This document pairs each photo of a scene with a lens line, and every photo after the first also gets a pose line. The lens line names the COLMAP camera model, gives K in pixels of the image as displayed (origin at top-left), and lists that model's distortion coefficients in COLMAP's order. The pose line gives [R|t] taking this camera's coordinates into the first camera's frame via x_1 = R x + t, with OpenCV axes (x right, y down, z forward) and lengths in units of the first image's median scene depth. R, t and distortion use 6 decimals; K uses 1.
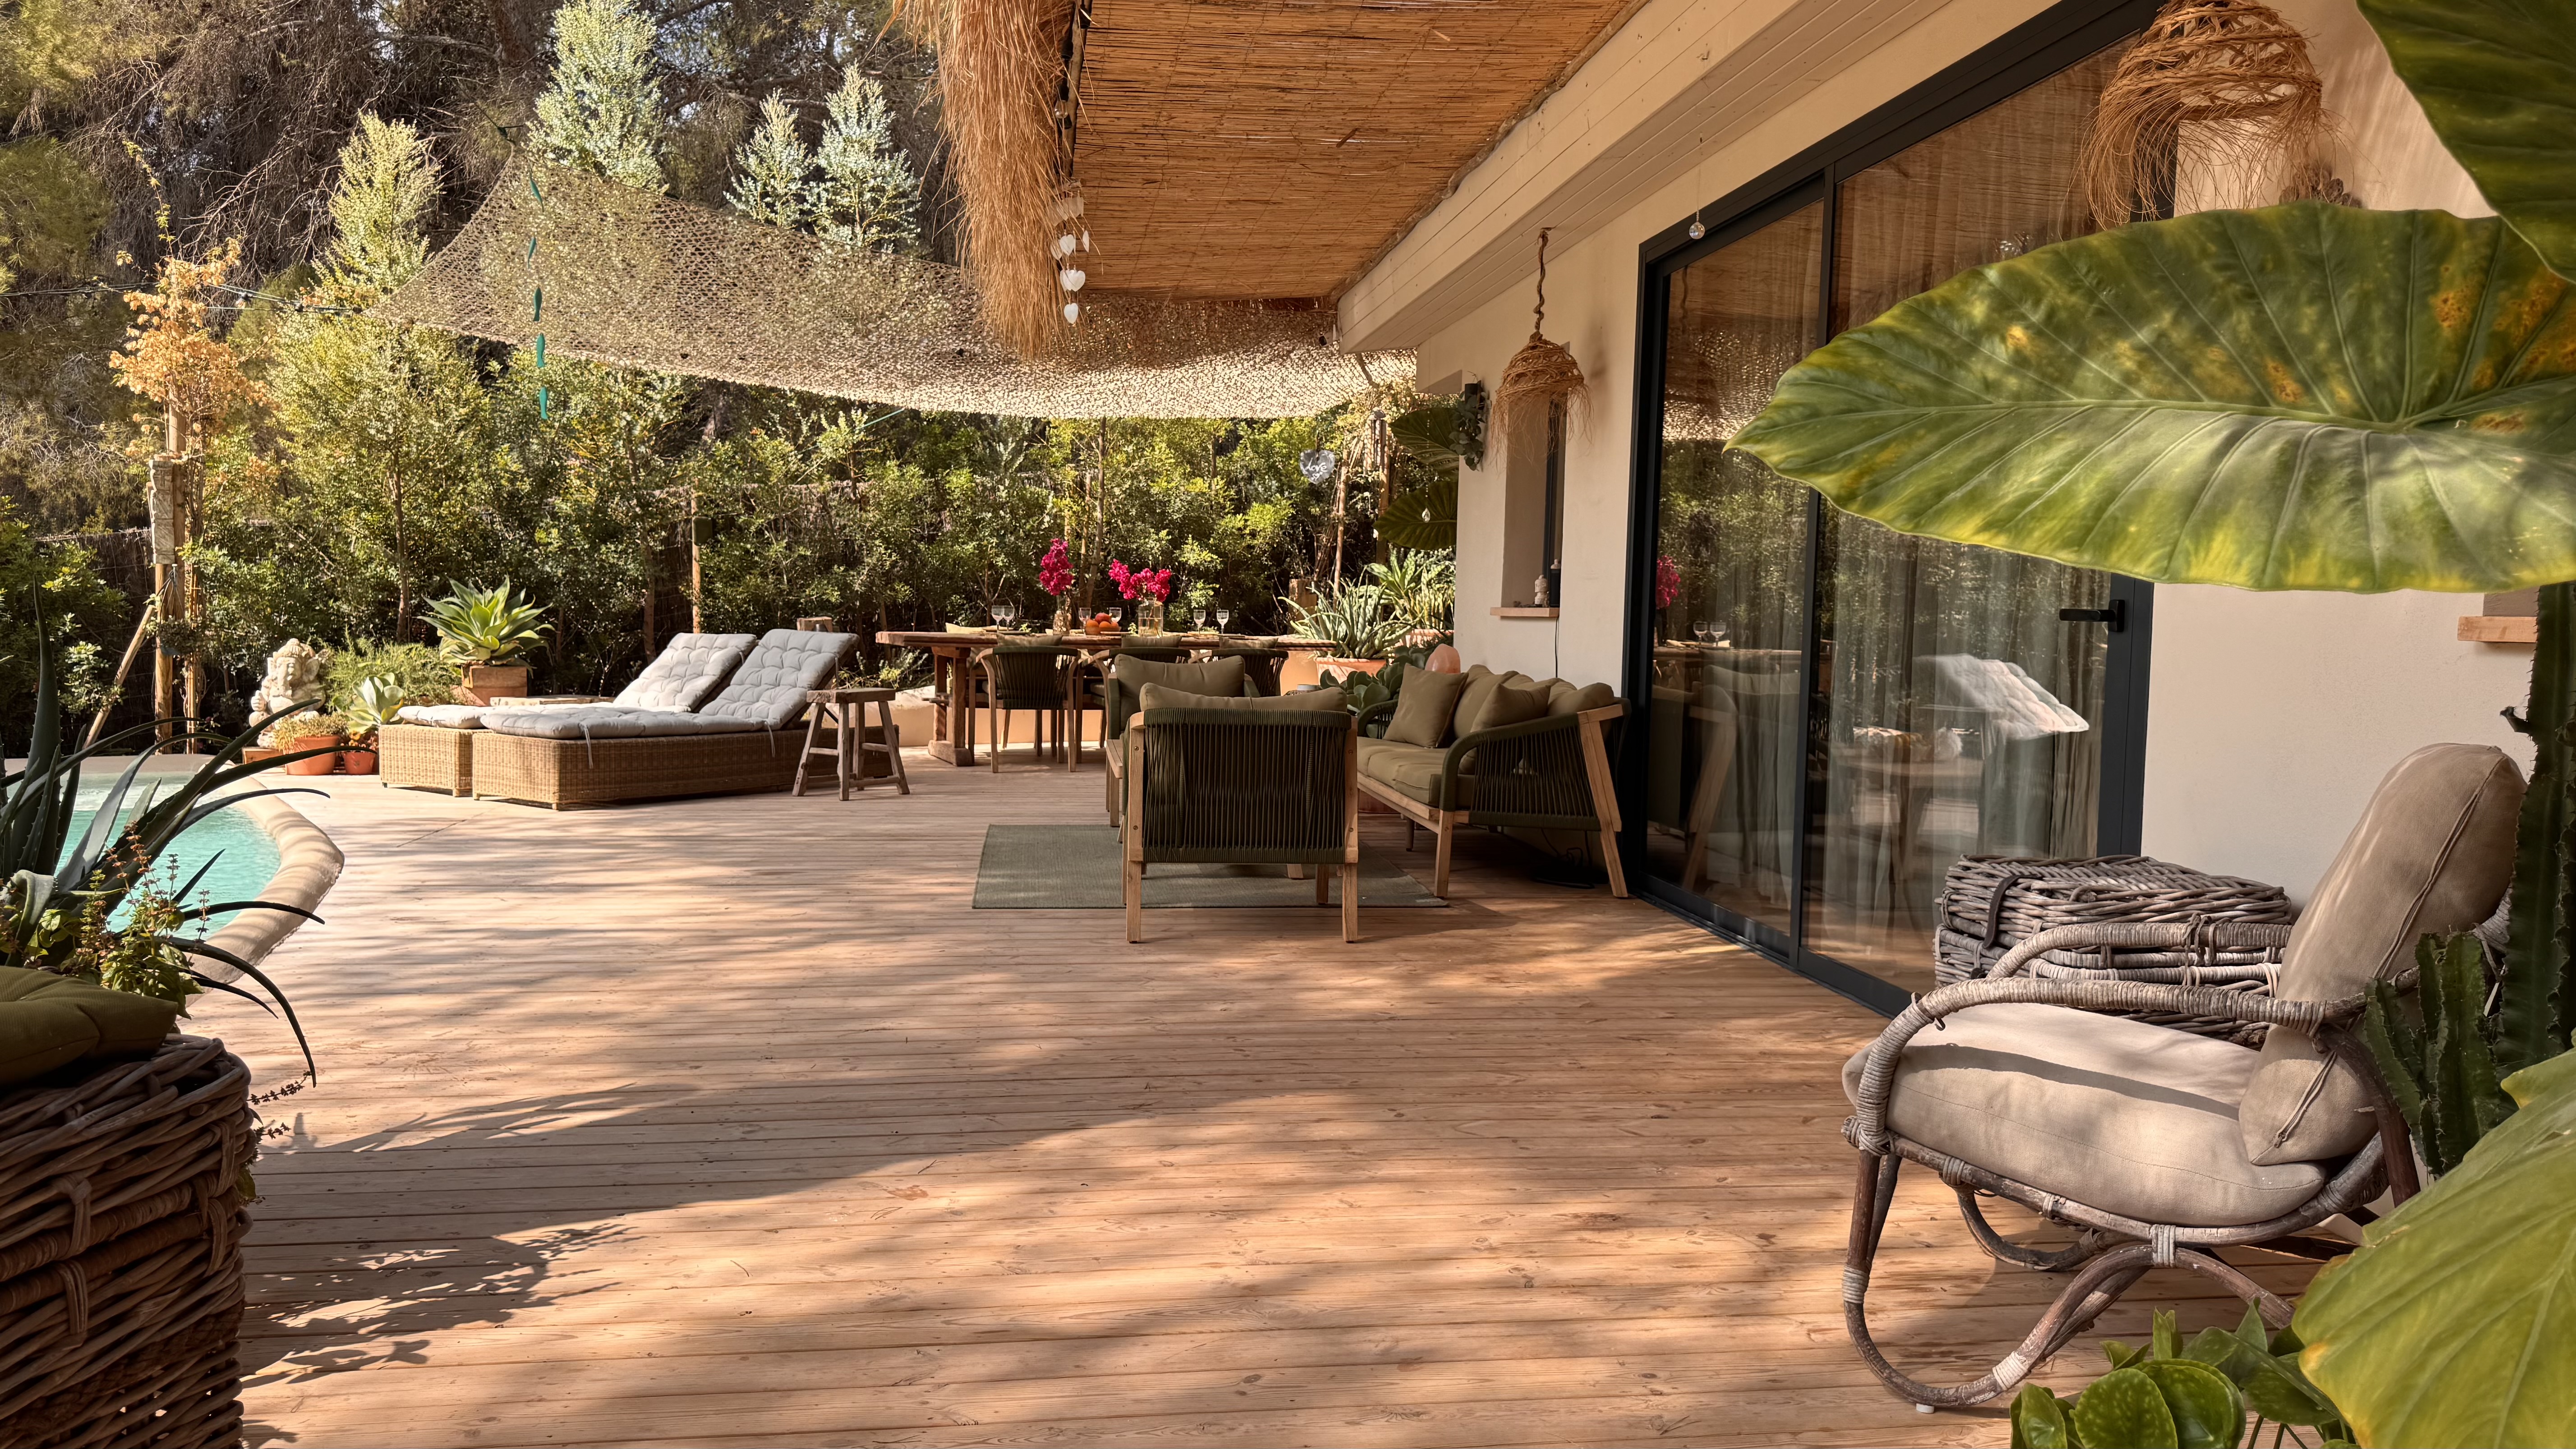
lens RADIAL K [[1824.0, 0, 1289.6], [0, 1824.0, 730.6], [0, 0, 1]] dist [0.118880, -0.169031]
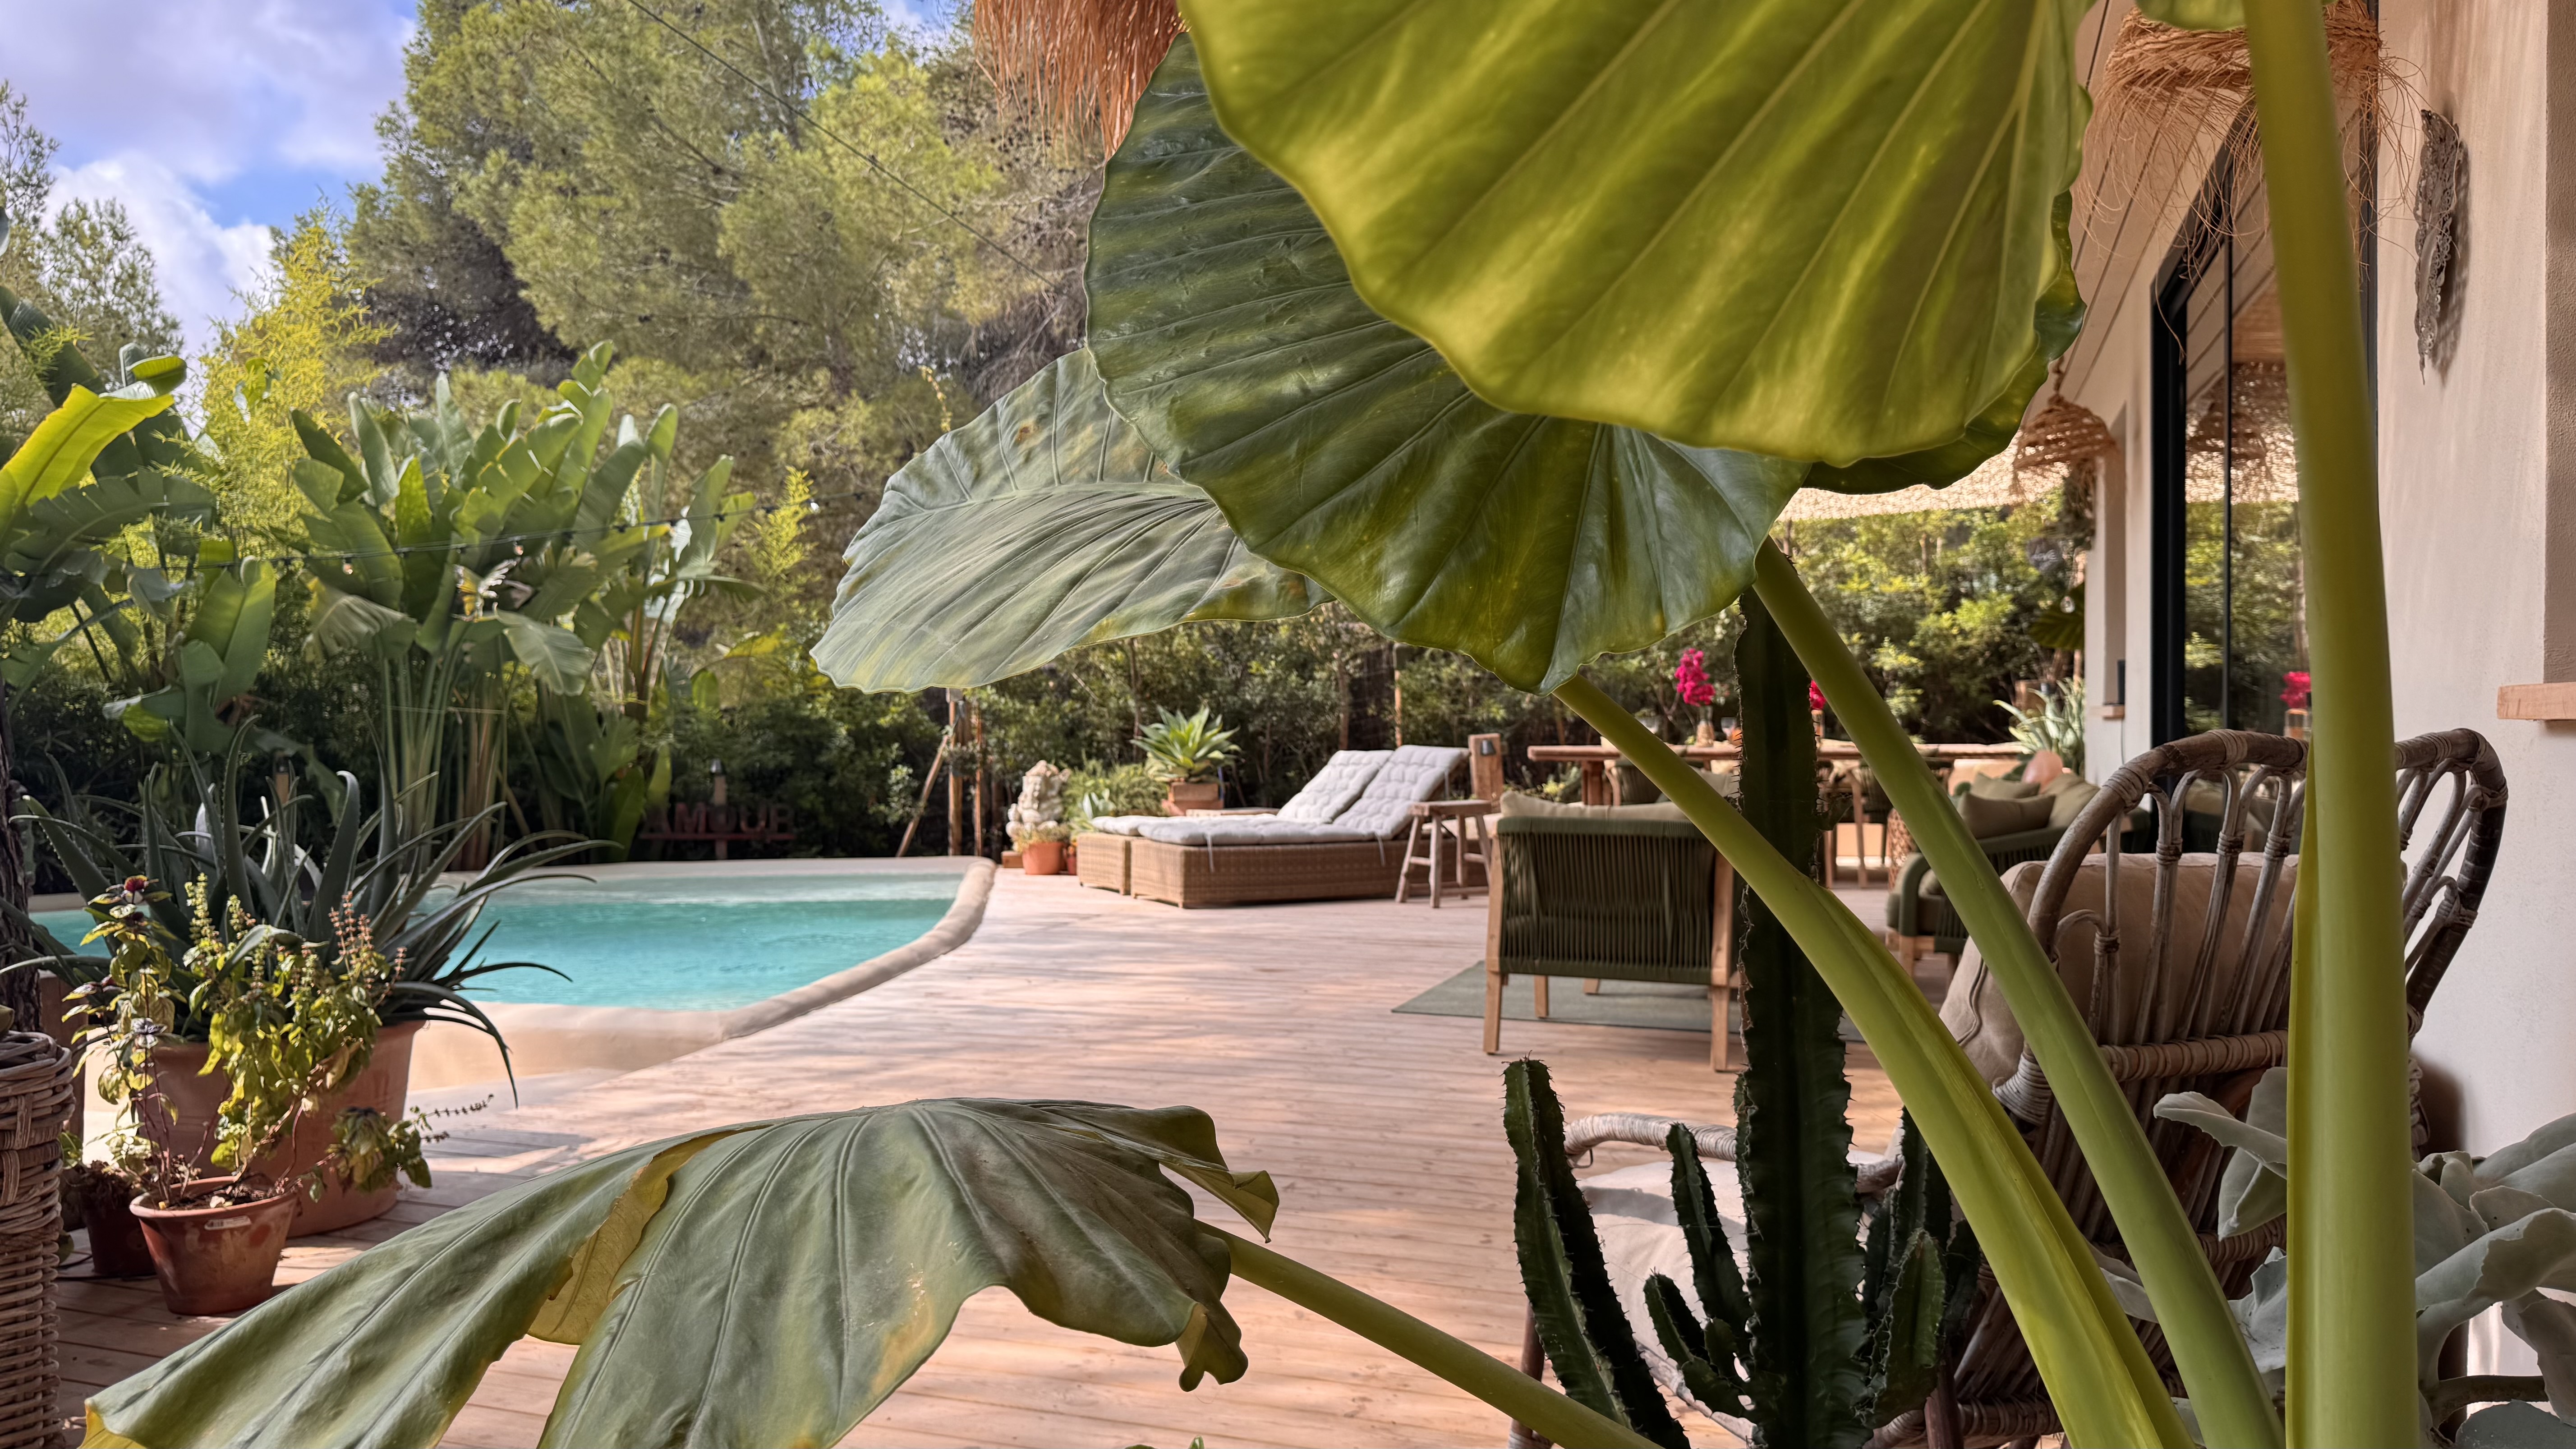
lens RADIAL K [[1826.3, 0, 1280.1], [0, 1826.3, 727.5], [0, 0, 1]] dist [0.185759, -0.392274]
pose [[0.883933, -0.020405, -0.467169, 0.151534], [-0.010038, 0.997989, -0.062584, 0.001258], [0.467506, 0.060010, 0.881951, 0.030295]]
